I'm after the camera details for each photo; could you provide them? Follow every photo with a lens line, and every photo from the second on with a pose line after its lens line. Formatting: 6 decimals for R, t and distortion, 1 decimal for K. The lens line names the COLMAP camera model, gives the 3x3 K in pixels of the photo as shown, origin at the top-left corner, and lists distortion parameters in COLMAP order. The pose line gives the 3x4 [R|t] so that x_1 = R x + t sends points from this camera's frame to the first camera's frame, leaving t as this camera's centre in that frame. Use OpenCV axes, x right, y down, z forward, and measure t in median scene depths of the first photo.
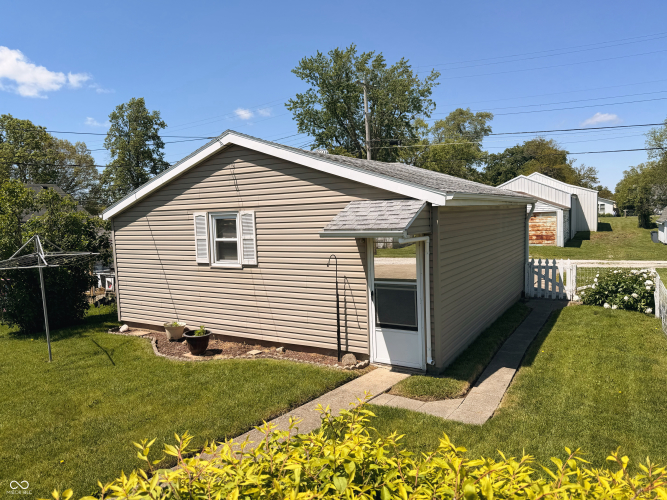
lens RADIAL K [[466.7, 0, 333.5], [0, 466.7, 250.0], [0, 0, 1]] dist [-0.002745, -0.002949]
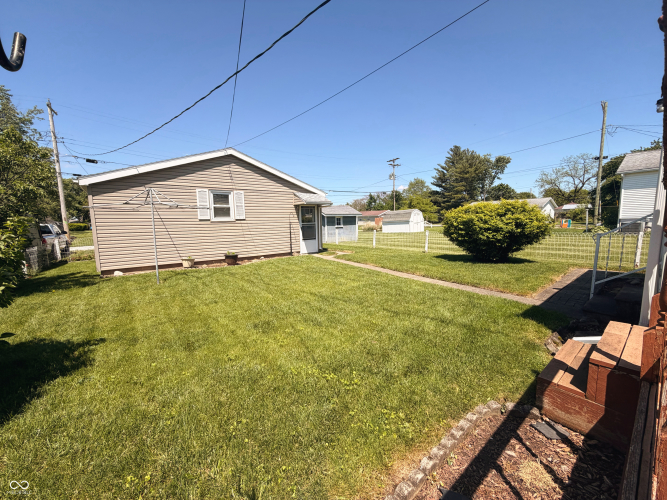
lens RADIAL K [[266.1, 0, 331.0], [0, 266.1, 249.9], [0, 0, 1]] dist [0.000085, 0.000113]
pose [[0.381076, -0.070590, 0.921845, -1.052264], [0.077193, 0.996029, 0.044360, 0.137863], [-0.921316, 0.054255, 0.385012, 0.219976]]
